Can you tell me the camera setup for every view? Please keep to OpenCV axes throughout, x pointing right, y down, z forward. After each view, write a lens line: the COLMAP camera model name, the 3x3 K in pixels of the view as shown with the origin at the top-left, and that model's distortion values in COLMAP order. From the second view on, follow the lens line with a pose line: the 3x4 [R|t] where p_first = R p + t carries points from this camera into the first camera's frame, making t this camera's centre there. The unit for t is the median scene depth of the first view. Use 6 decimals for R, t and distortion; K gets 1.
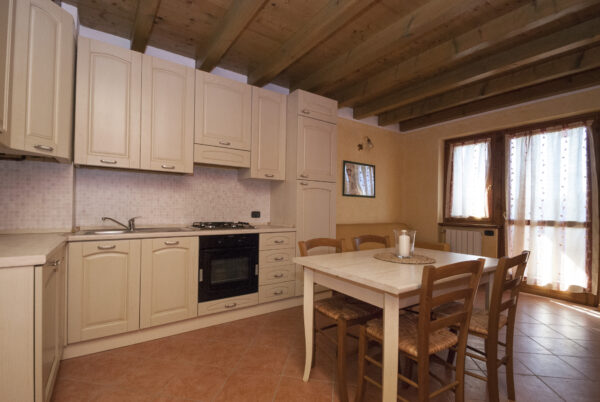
lens RADIAL K [[281.0, 0, 294.6], [0, 281.0, 204.4], [0, 0, 1]] dist [-0.000766, -0.009164]
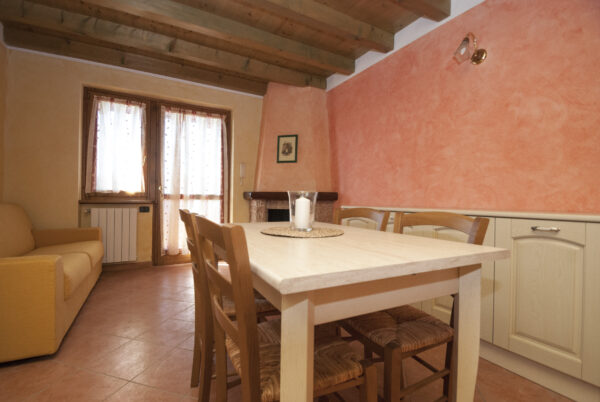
lens RADIAL K [[281.0, 0, 298.5], [0, 281.0, 203.9], [0, 0, 1]] dist [-0.000766, -0.009164]
pose [[0.093910, -0.033306, 0.995023, -0.199443], [-0.028248, 0.998949, 0.036103, 0.046223], [-0.995180, -0.031498, 0.092871, 0.516527]]
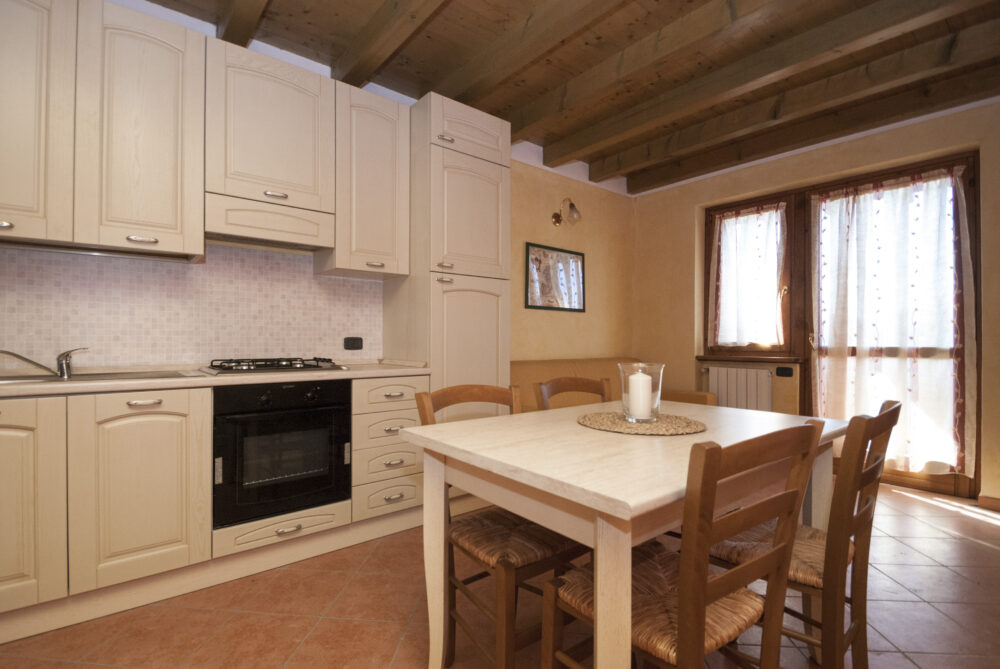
lens RADIAL K [[468.4, 0, 498.6], [0, 468.4, 337.6], [0, 0, 1]] dist [-0.000766, -0.009164]
pose [[0.995978, -0.012391, 0.088736, 0.053504], [0.011881, 0.999910, 0.006272, 0.025278], [-0.088806, -0.005193, 0.996035, 0.148918]]
